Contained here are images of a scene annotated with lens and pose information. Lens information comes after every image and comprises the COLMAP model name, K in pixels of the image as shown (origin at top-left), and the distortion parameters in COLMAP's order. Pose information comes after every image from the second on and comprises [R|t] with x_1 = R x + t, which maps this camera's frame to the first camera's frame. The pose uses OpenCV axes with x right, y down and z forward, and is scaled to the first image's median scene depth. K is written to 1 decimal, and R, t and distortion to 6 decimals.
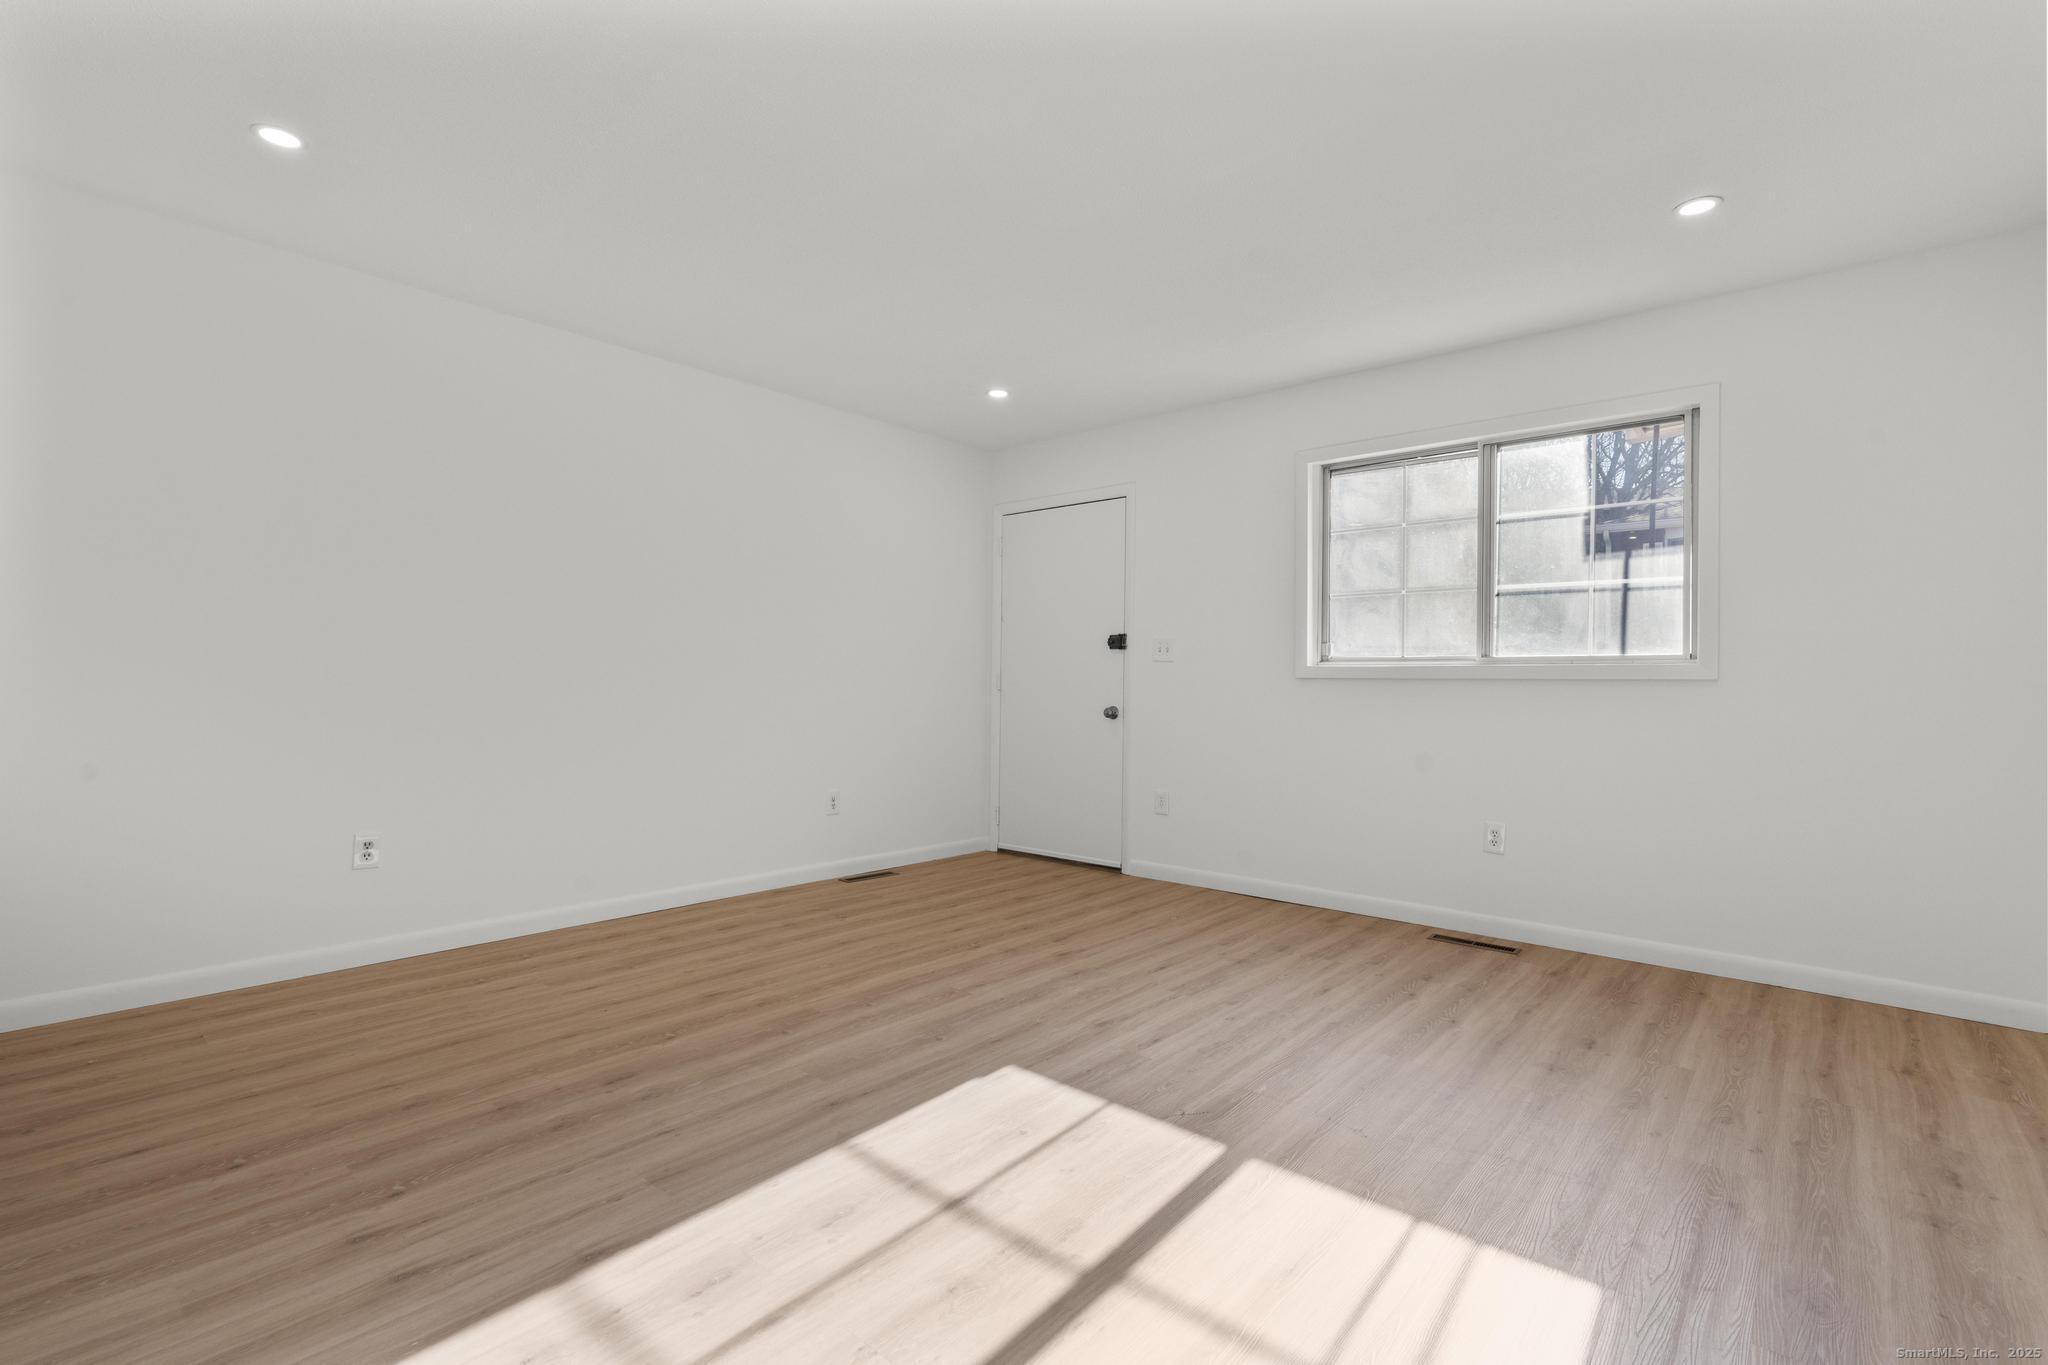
lens RADIAL K [[929.9, 0, 1024.5], [0, 929.9, 666.0], [0, 0, 1]] dist [0.003584, 0.001102]
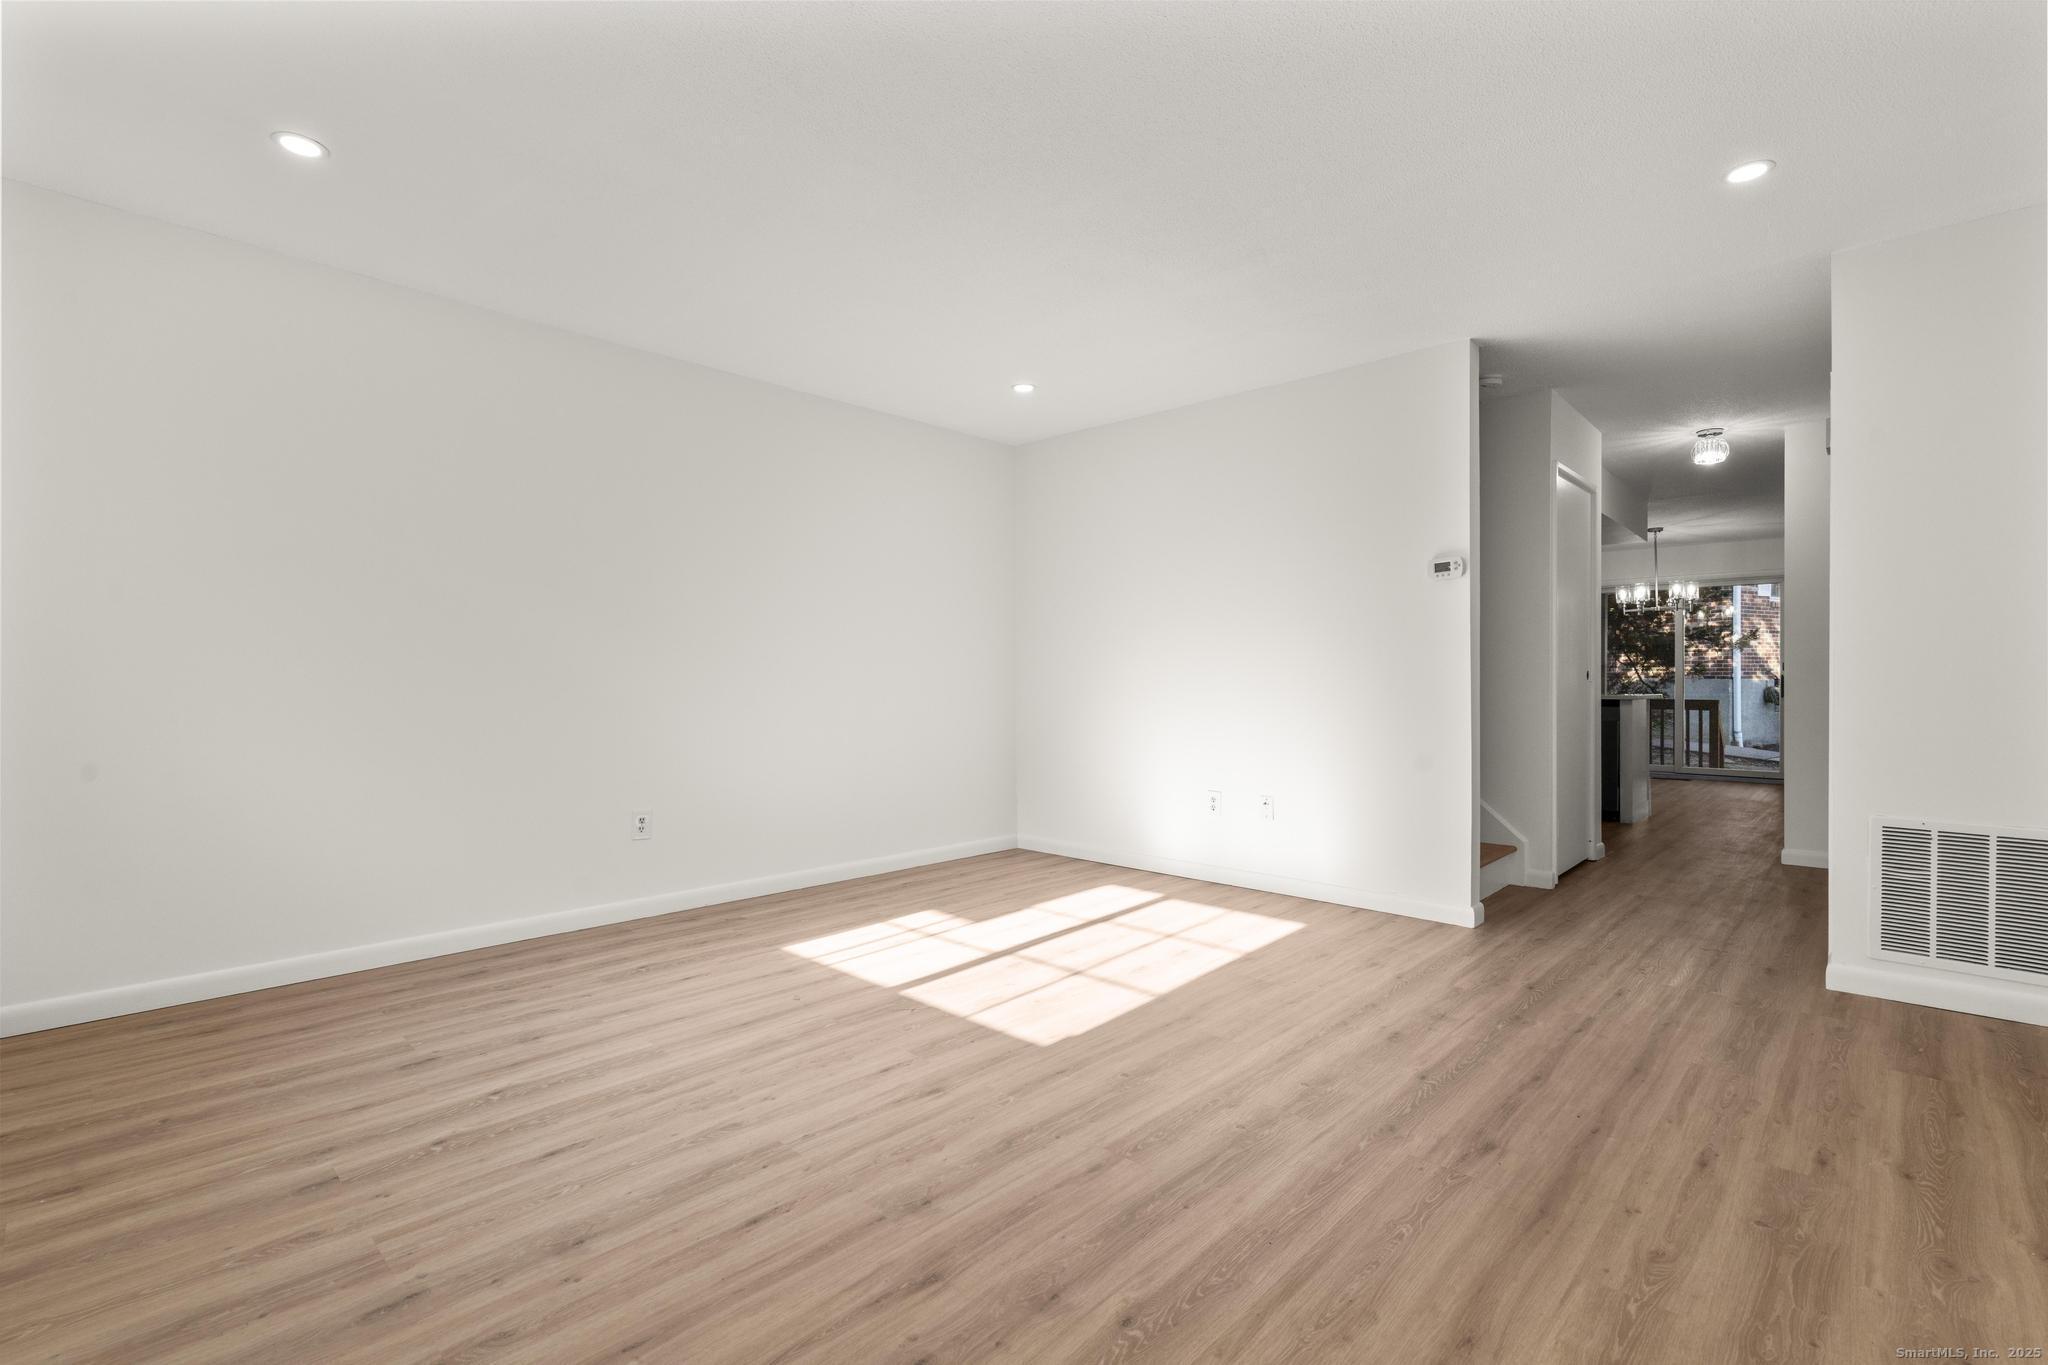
lens RADIAL K [[929.9, 0, 1022.3], [0, 929.9, 684.1], [0, 0, 1]] dist [0.003584, 0.001102]
pose [[-0.999109, -0.011417, 0.040622, -0.023426], [-0.012096, 0.999791, -0.016507, 0.035785], [-0.040425, -0.016983, -0.999038, 1.788319]]
